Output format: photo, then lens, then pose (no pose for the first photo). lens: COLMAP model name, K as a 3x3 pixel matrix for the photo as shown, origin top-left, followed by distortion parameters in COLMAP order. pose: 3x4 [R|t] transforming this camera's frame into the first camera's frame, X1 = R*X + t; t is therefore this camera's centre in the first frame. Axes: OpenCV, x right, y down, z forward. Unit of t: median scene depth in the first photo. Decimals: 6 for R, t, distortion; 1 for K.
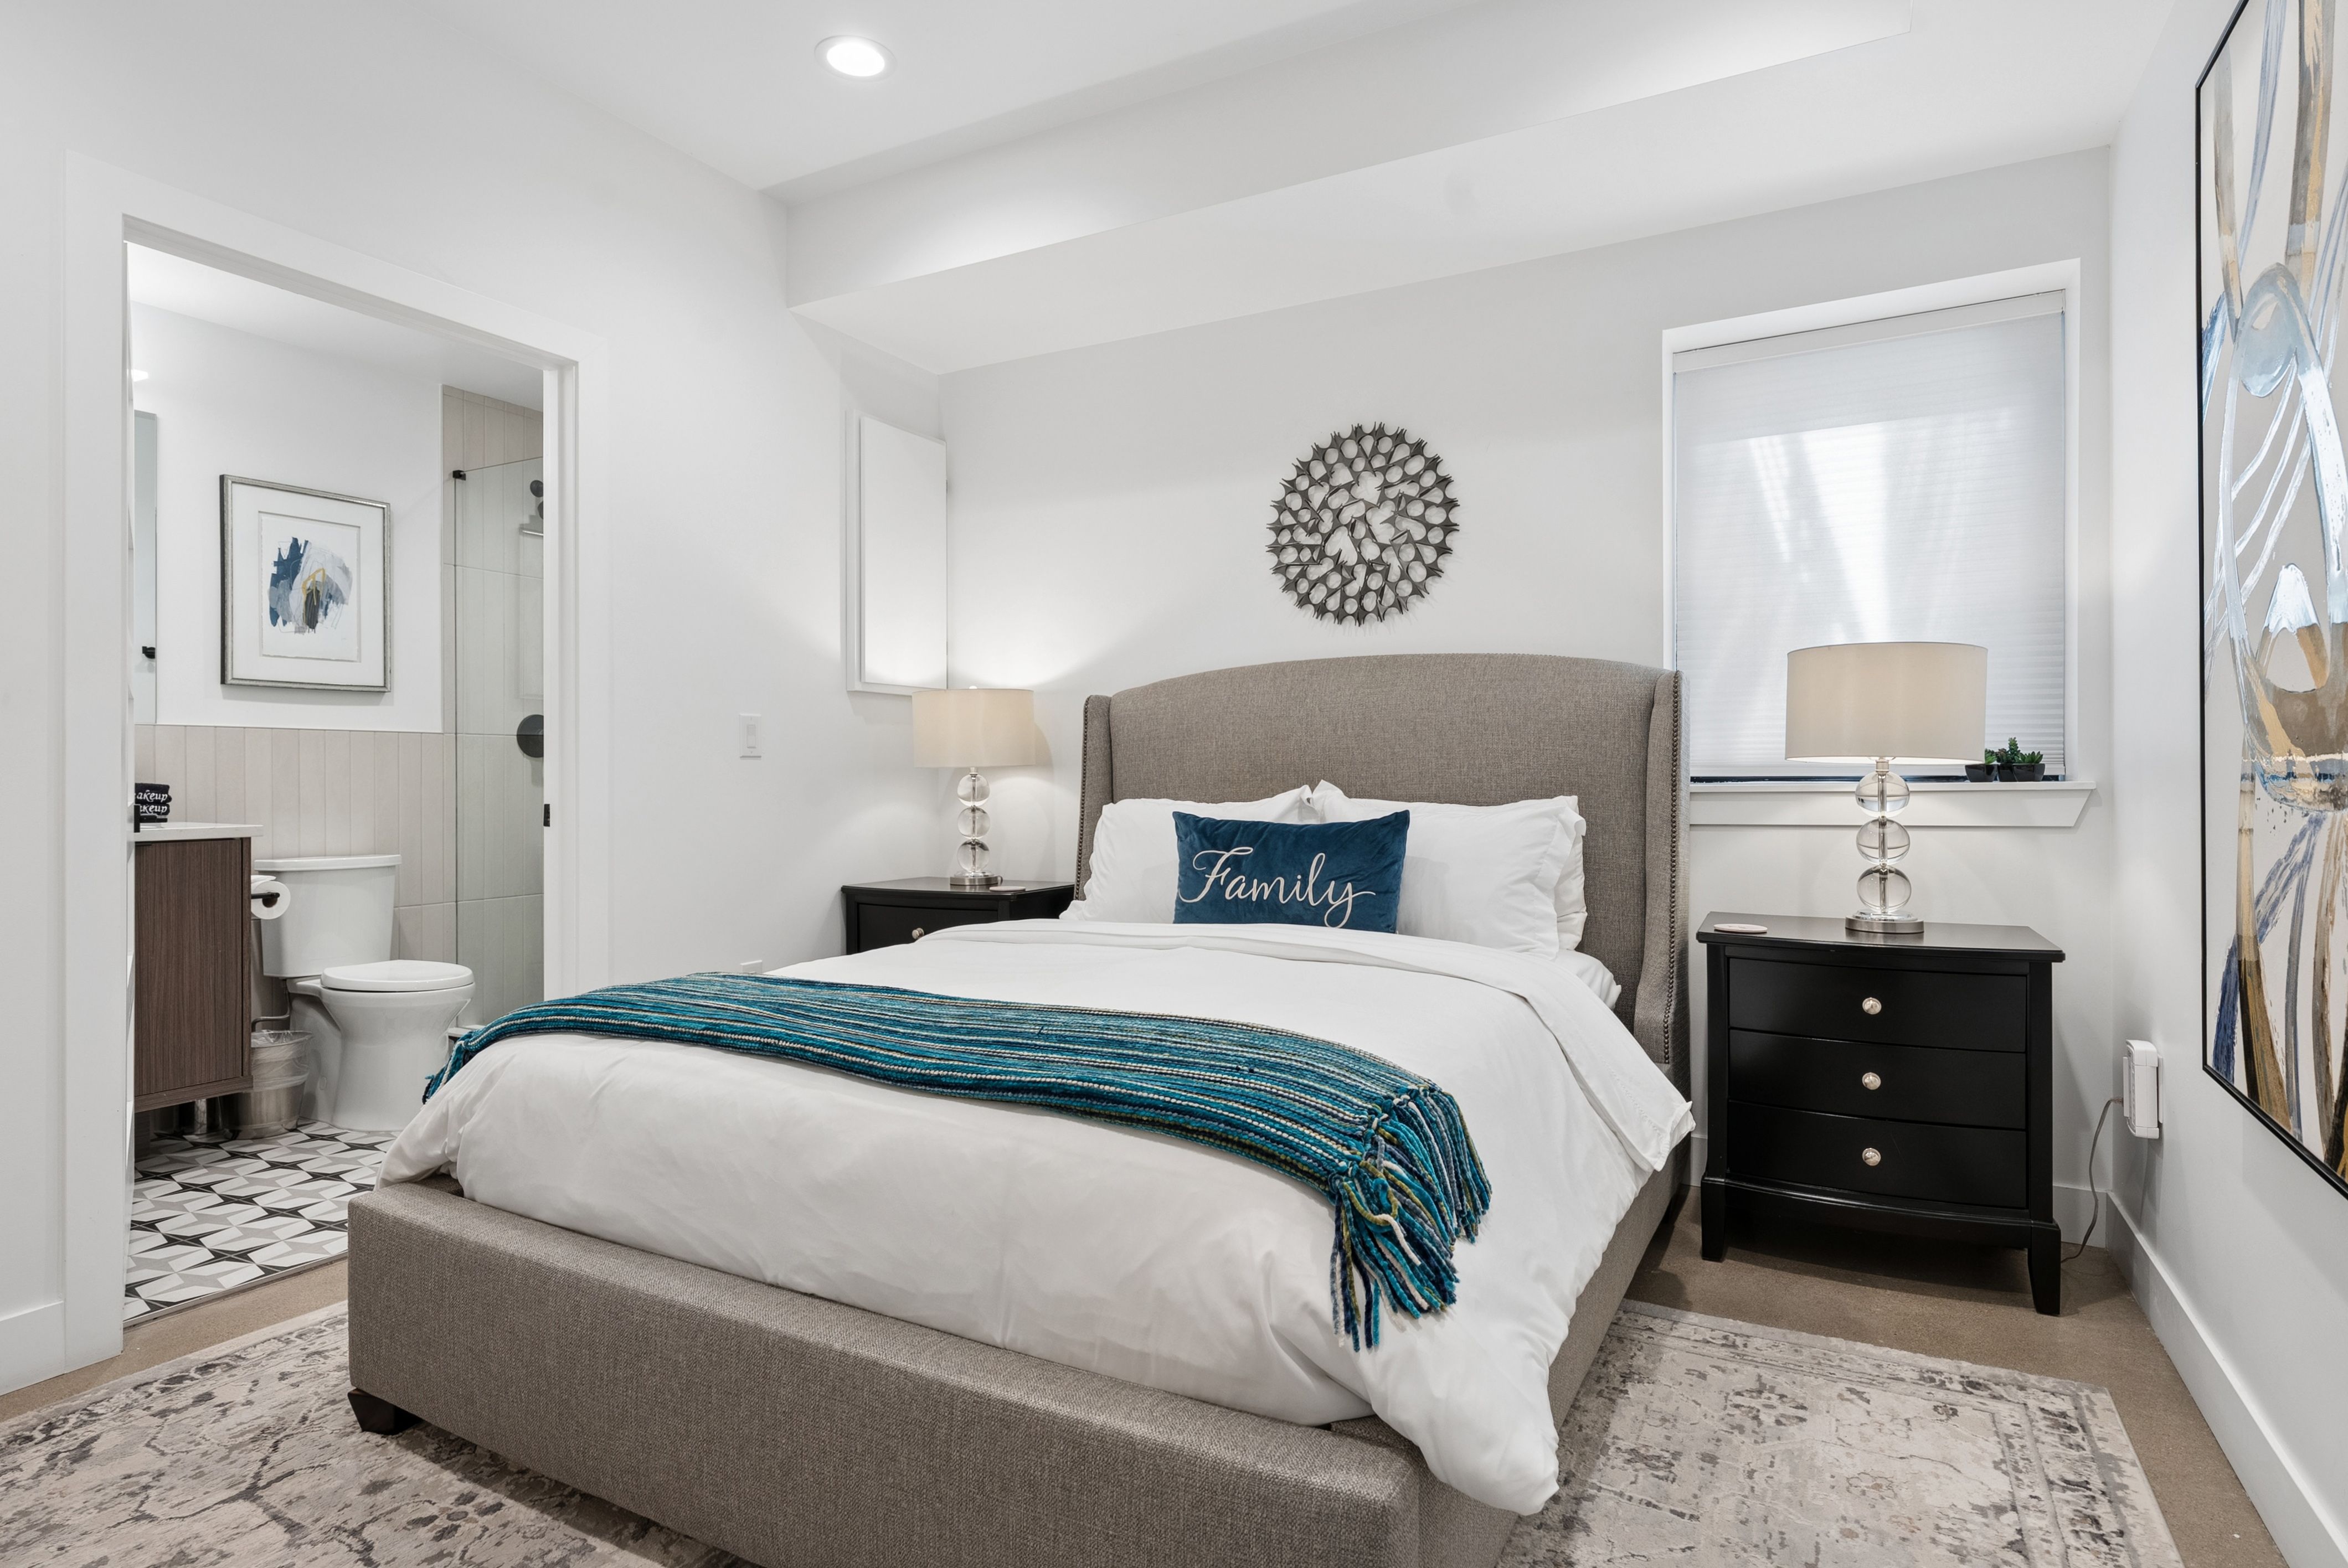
lens RADIAL K [[1259.0, 0, 1174.5], [0, 1259.0, 777.9], [0, 0, 1]] dist [0.000614, -0.000637]
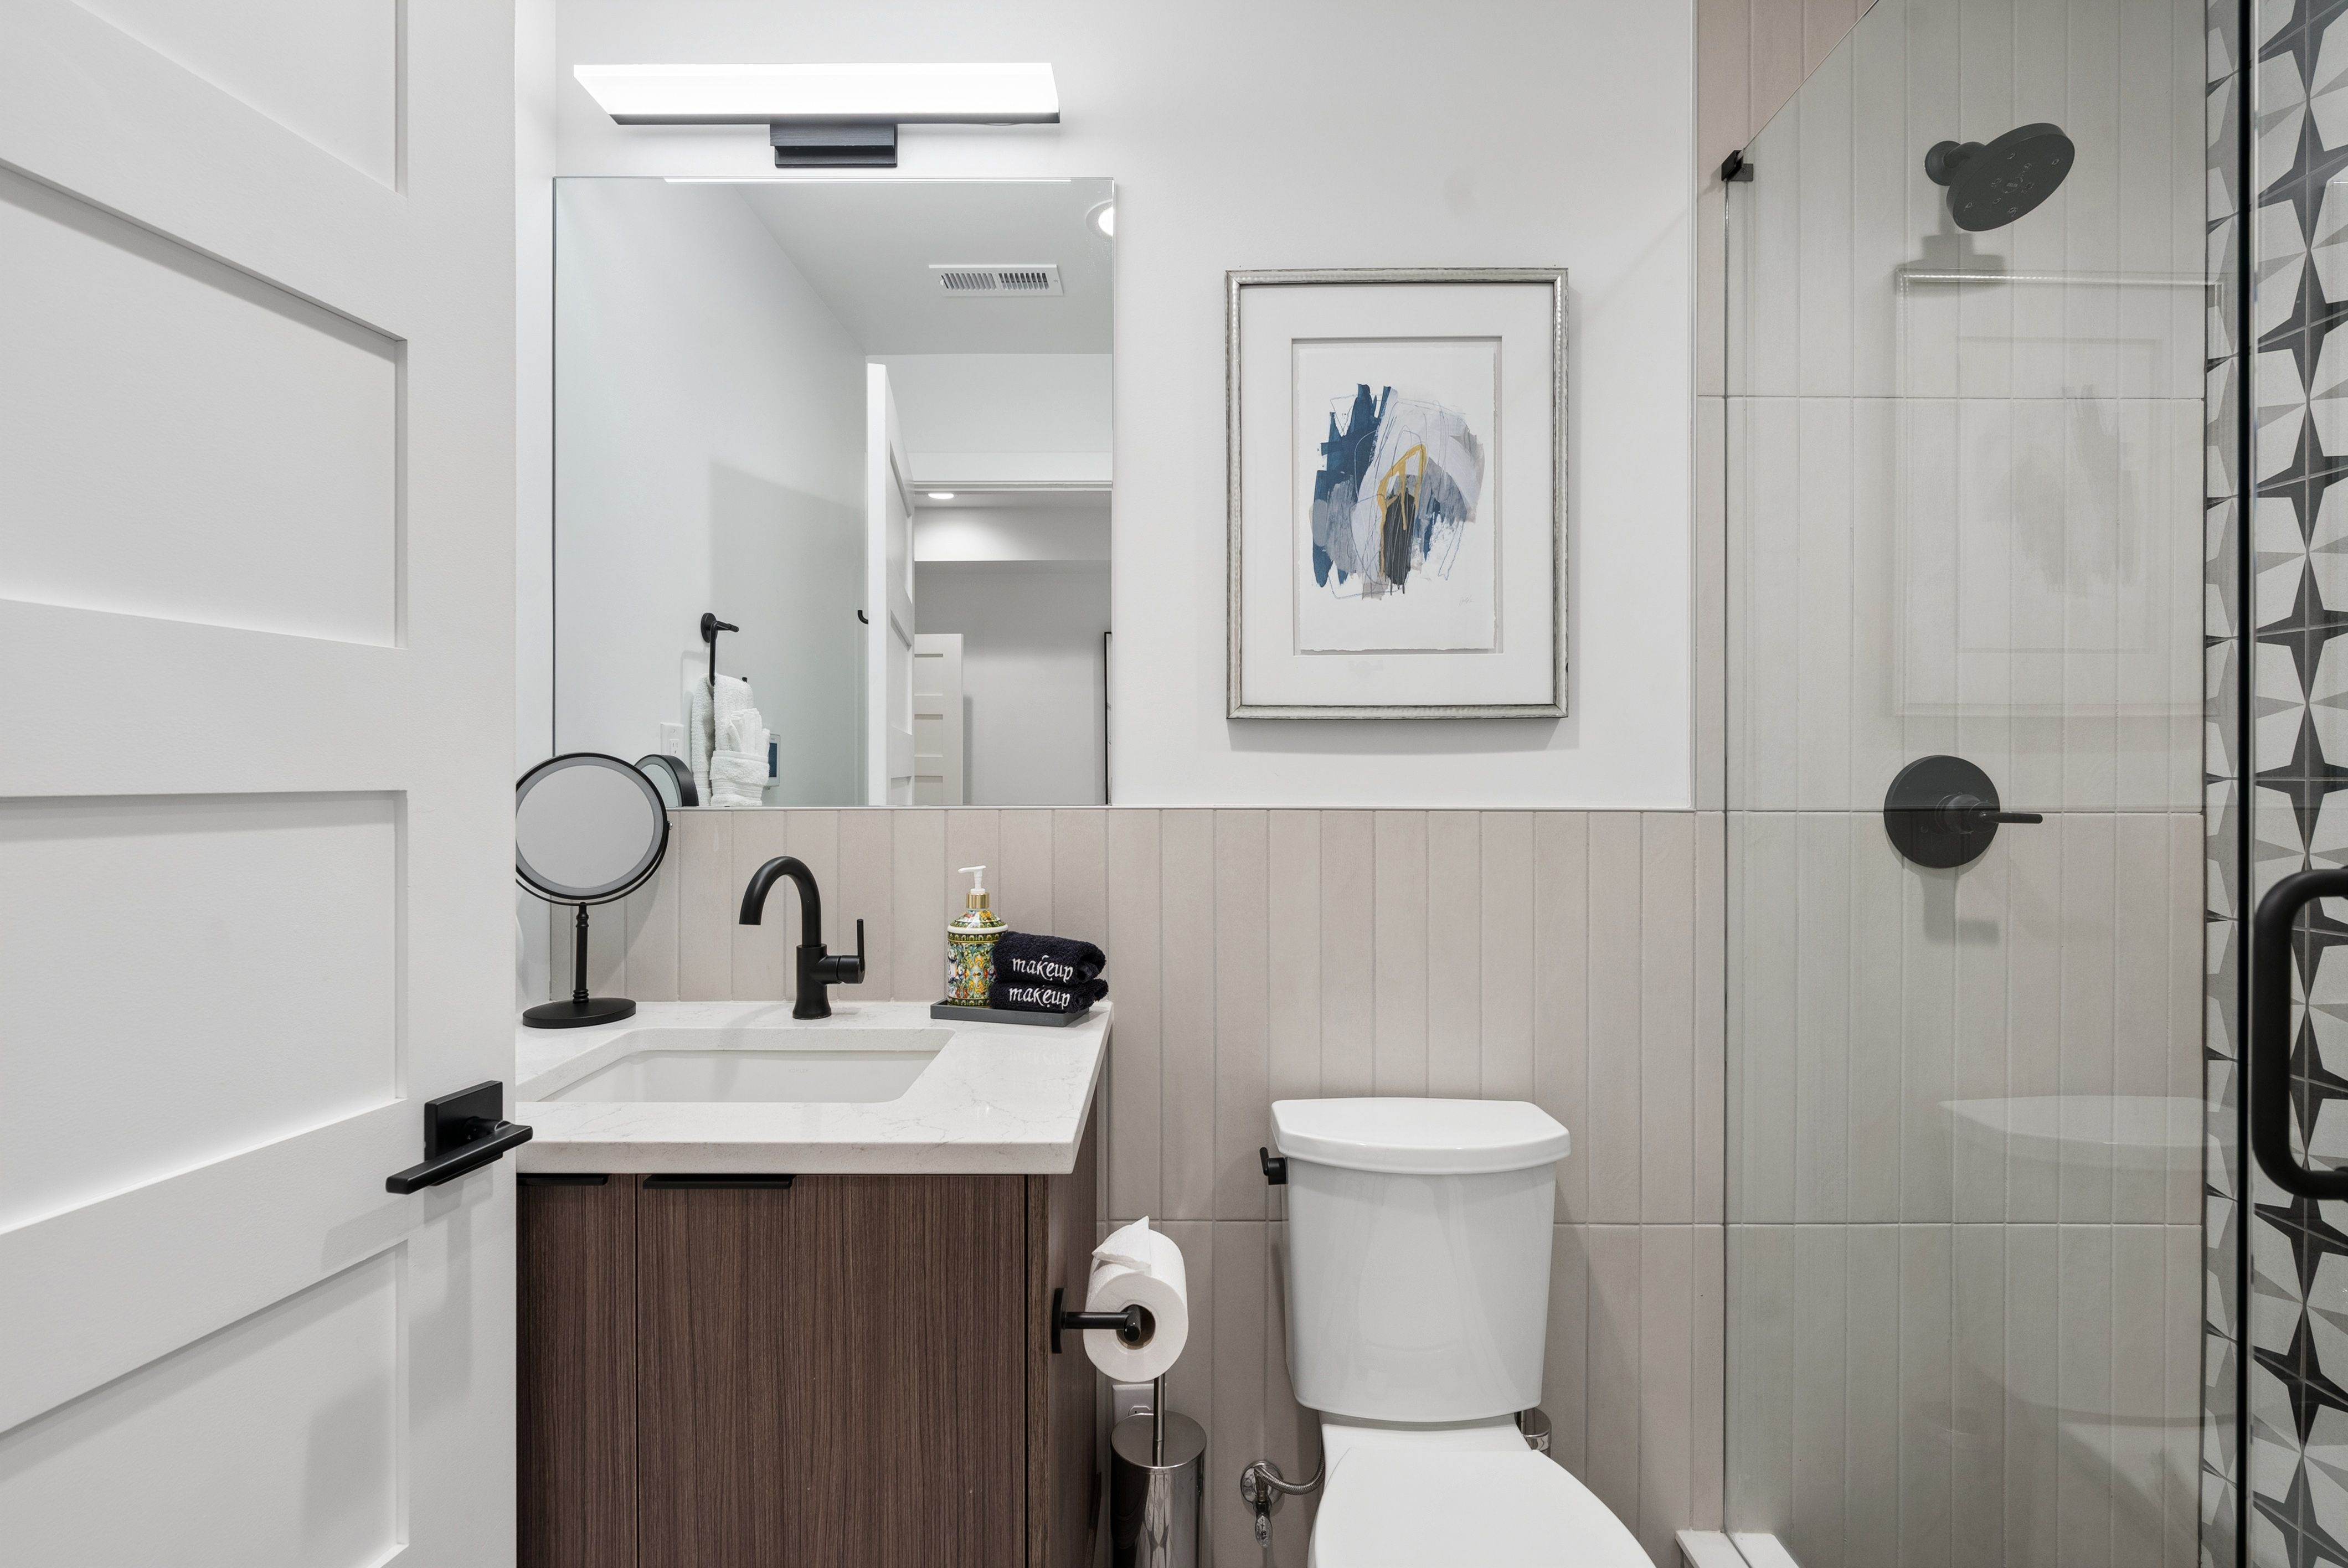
lens RADIAL K [[1033.1, 0, 1172.5], [0, 1033.1, 773.5], [0, 0, 1]] dist [-0.015542, -0.000301]
pose [[0.473831, 0.007233, -0.880586, -0.403972], [-0.010091, 0.999945, 0.002783, -0.052192], [0.880558, 0.007567, 0.473878, 0.762535]]
